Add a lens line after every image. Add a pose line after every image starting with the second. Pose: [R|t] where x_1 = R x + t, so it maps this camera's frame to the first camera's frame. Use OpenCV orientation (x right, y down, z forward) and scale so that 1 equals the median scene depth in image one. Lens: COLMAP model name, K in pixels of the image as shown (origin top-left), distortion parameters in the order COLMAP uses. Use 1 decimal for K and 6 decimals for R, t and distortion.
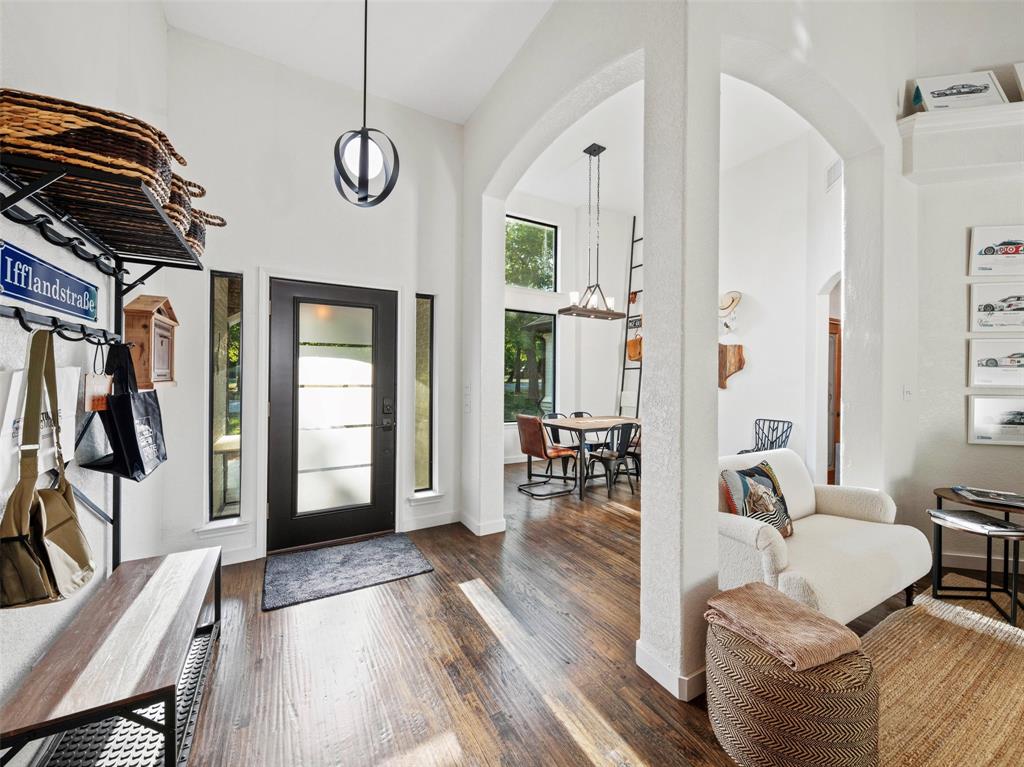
lens RADIAL K [[411.1, 0, 510.5], [0, 411.1, 369.6], [0, 0, 1]] dist [0.021177, -0.010831]
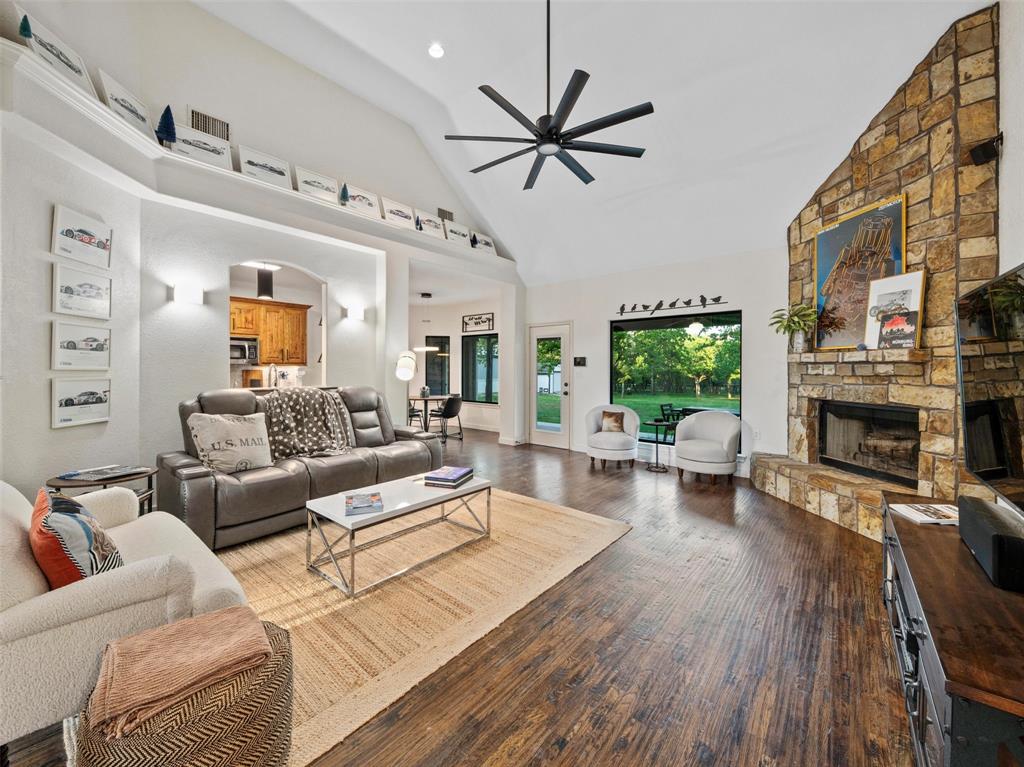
lens RADIAL K [[411.1, 0, 510.5], [0, 411.1, 369.6], [0, 0, 1]] dist [0.021177, -0.010831]
pose [[-0.346187, -0.013316, 0.938071, -0.160278], [-0.027007, 0.999626, 0.004223, 0.009324], [-0.937777, -0.023873, -0.346417, 0.345044]]
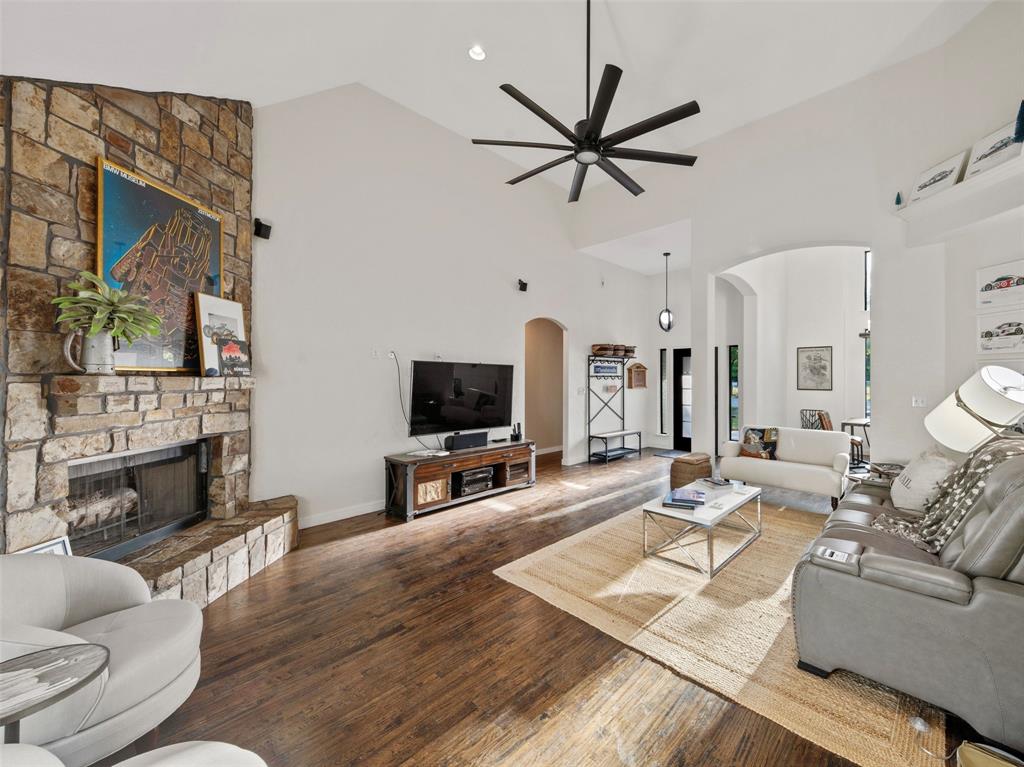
lens RADIAL K [[412.2, 0, 579.7], [0, 412.2, 374.6], [0, 0, 1]] dist [0.019654, -0.006191]
pose [[0.336592, -0.017165, -0.941494, 1.921700], [0.020741, 0.999726, -0.010811, -0.043937], [0.941422, -0.015889, 0.336856, -0.543486]]
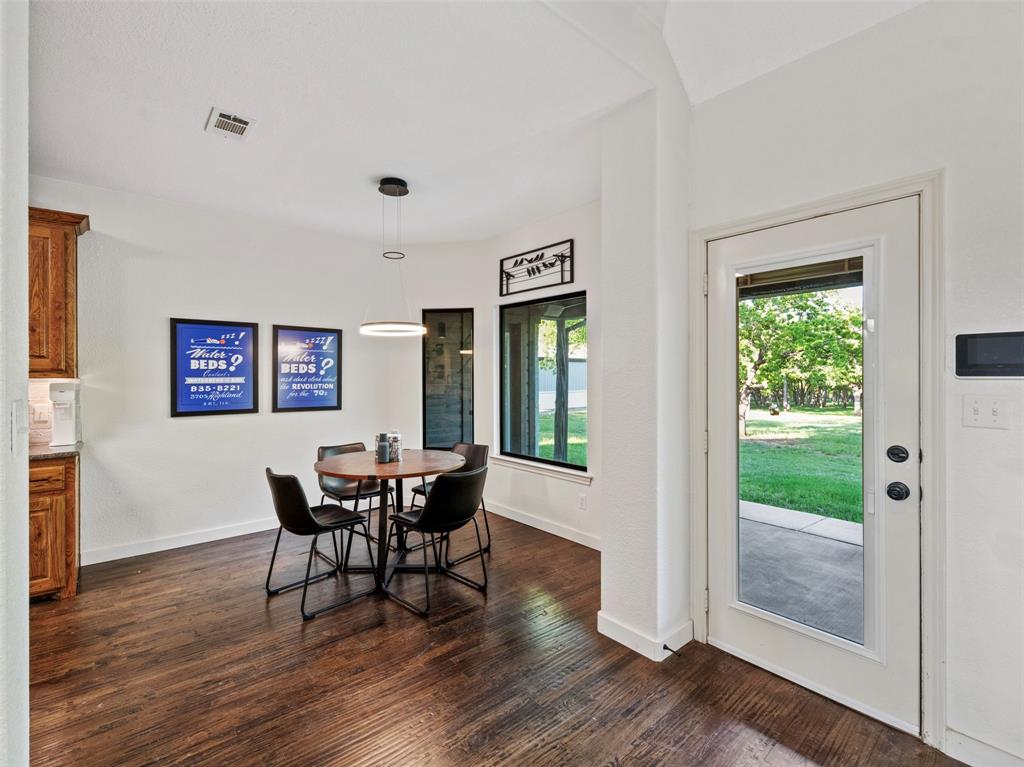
lens RADIAL K [[464.2, 0, 509.2], [0, 464.2, 382.6], [0, 0, 1]] dist [0.031308, -0.013129]
pose [[-0.193580, -0.027171, 0.980708, 1.393379], [-0.021226, 0.999498, 0.023501, -0.003433], [-0.980855, -0.016268, -0.194059, -0.128002]]
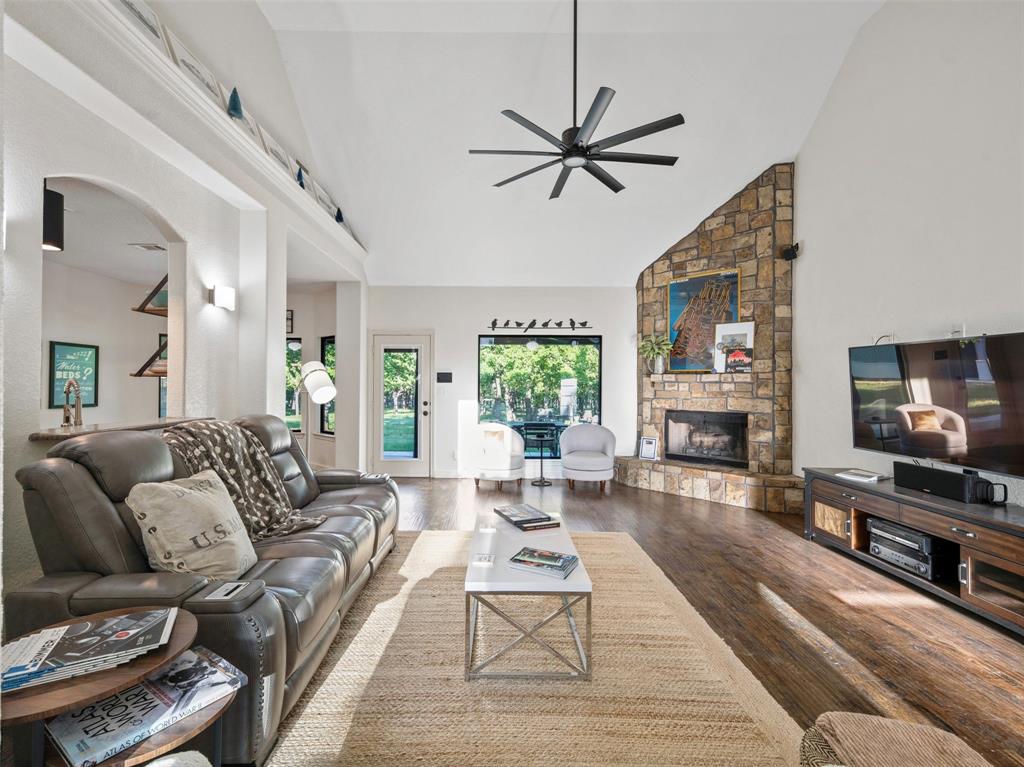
lens RADIAL K [[462.8, 0, 505.6], [0, 462.8, 380.1], [0, 0, 1]] dist [0.028986, -0.000081]
pose [[-0.873903, -0.010851, 0.485979, 0.451084], [-0.024472, 0.999465, -0.021690, 0.020019], [-0.485484, -0.030848, -0.873701, 1.050727]]
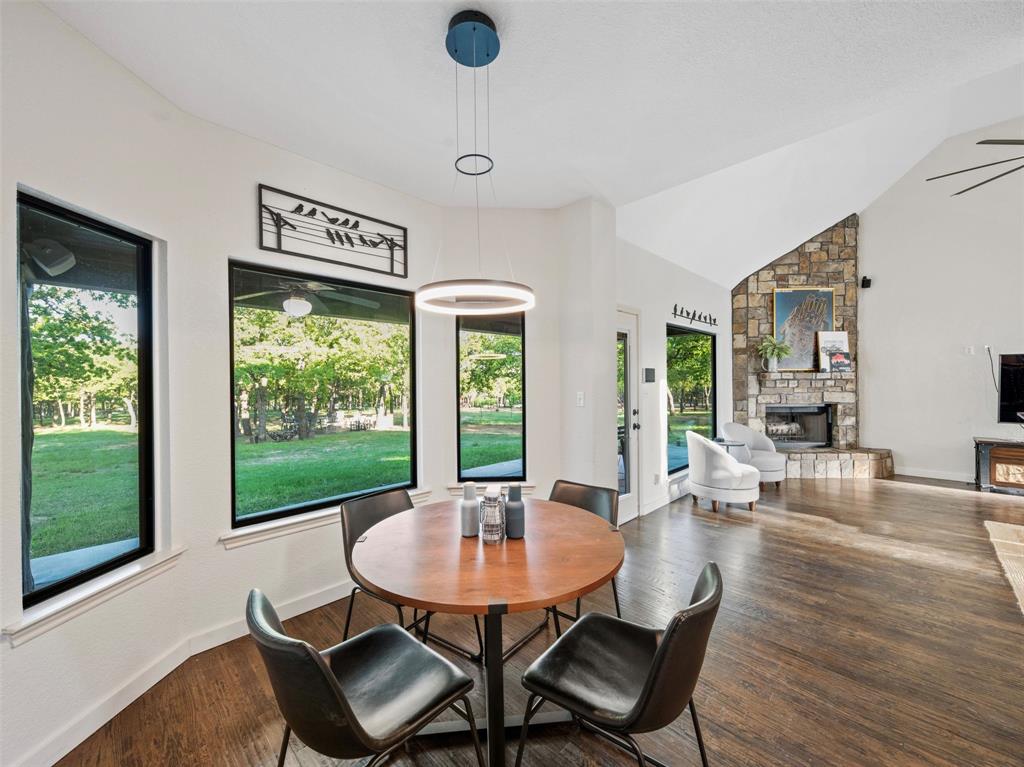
lens RADIAL K [[397.5, 0, 512.0], [0, 397.5, 383.5], [0, 0, 1]] dist [0.001761, -0.000205]
pose [[-0.965501, -0.003081, -0.260382, 2.658628], [0.001682, 0.999835, -0.018069, 0.019360], [0.260395, -0.017884, -0.965337, 0.457479]]
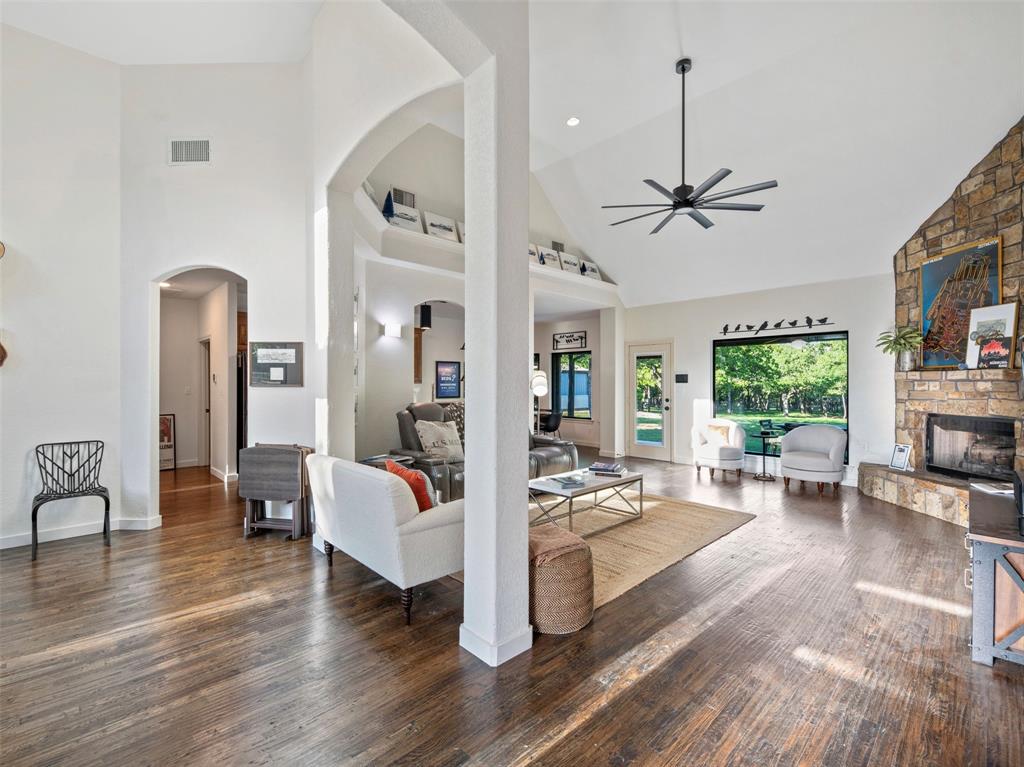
lens RADIAL K [[464.2, 0, 509.2], [0, 464.2, 382.6], [0, 0, 1]] dist [0.031308, -0.013129]
pose [[-0.249308, -0.008177, 0.968390, -0.545348], [-0.022714, 0.999739, 0.002594, 0.004565], [-0.968158, -0.021349, -0.249429, 0.851578]]
